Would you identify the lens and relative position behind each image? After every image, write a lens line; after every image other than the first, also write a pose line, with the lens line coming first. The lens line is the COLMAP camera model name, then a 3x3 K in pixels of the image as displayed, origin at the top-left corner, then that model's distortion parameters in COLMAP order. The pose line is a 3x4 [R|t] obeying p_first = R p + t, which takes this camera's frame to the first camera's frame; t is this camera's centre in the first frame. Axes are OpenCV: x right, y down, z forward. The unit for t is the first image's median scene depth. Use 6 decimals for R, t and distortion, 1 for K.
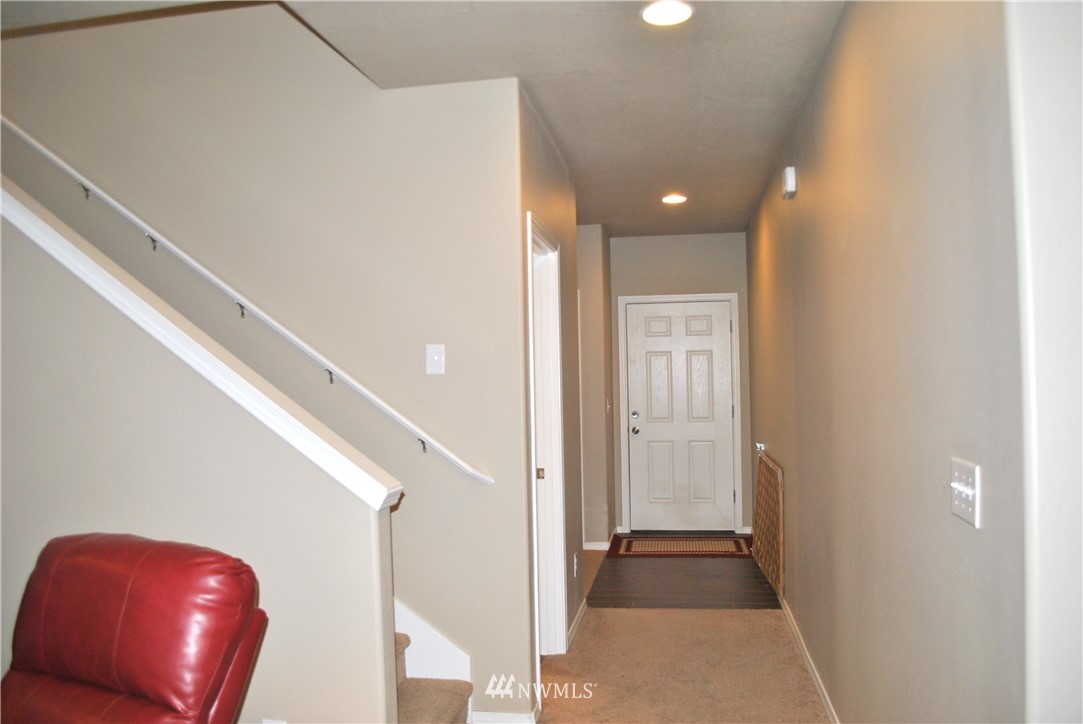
lens RADIAL K [[857.6, 0, 539.7], [0, 857.6, 362.2], [0, 0, 1]] dist [-0.078108, 0.006944]
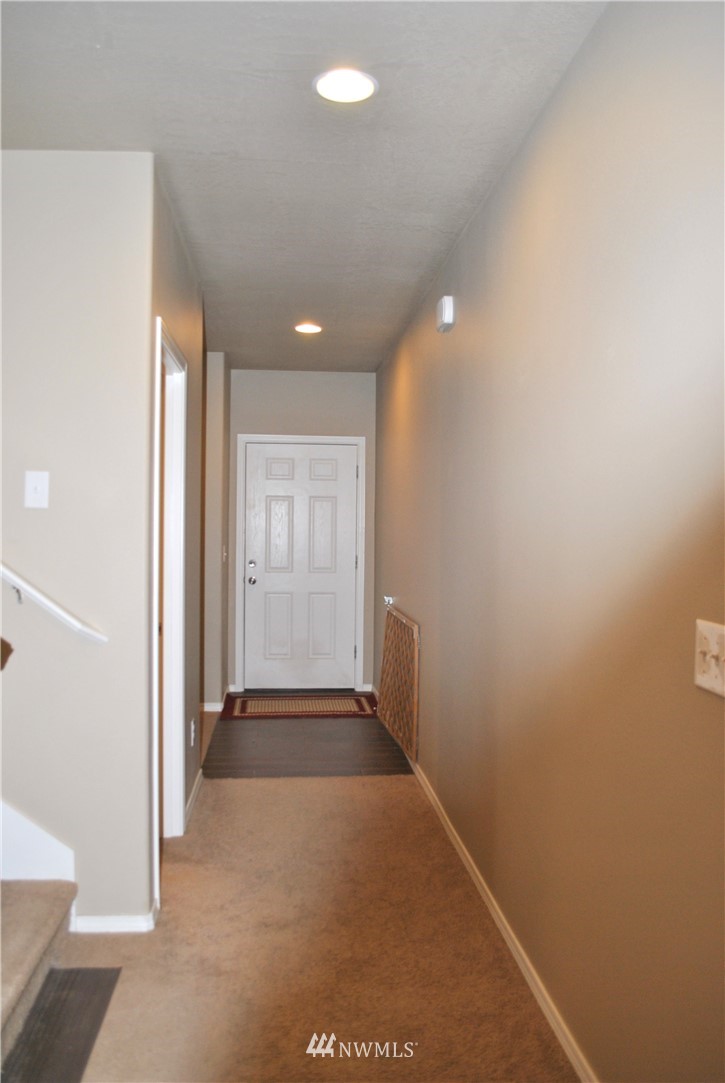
lens RADIAL K [[857.6, 0, 346.4], [0, 857.6, 538.8], [0, 0, 1]] dist [-0.078108, 0.006944]
pose [[0.967831, 0.026921, 0.250156, -0.028658], [-0.034515, 0.999065, 0.026019, 0.009360], [-0.249222, -0.033816, 0.967856, 0.112704]]
